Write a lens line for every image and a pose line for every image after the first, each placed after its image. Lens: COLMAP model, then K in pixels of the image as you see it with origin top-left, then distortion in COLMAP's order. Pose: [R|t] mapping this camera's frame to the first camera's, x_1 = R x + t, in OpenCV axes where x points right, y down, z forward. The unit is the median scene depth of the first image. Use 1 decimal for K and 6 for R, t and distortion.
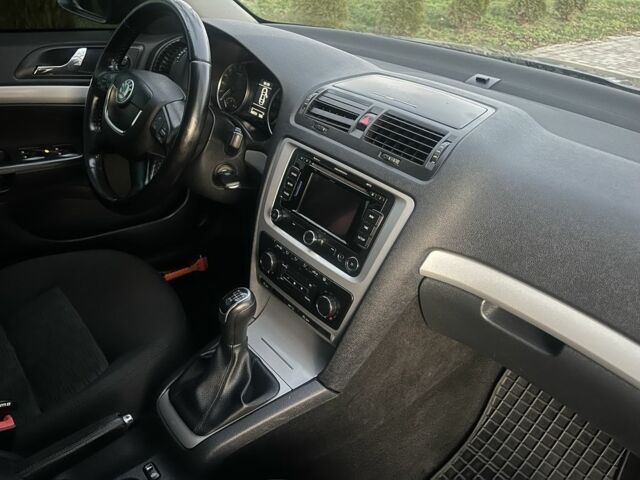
lens RADIAL K [[490.4, 0, 321.7], [0, 490.4, 239.5], [0, 0, 1]] dist [0.069498, -0.107046]
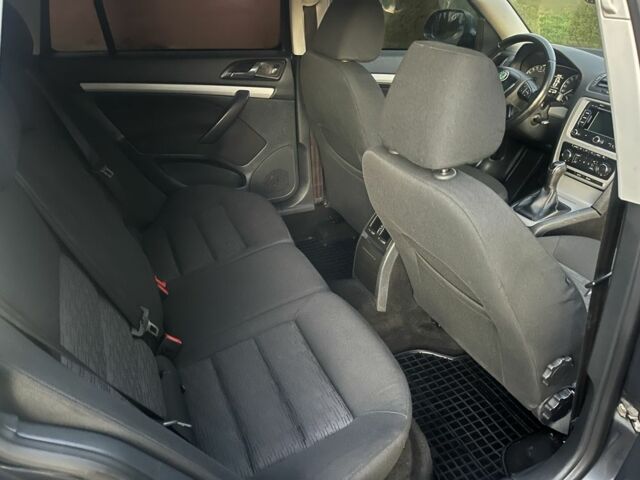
lens RADIAL K [[490.4, 0, 321.7], [0, 490.4, 239.5], [0, 0, 1]] dist [0.069498, -0.107046]
pose [[0.954827, 0.103161, -0.278681, -0.508439], [-0.115168, 0.992979, -0.027014, 0.611701], [0.273937, 0.057889, 0.960004, -1.372806]]
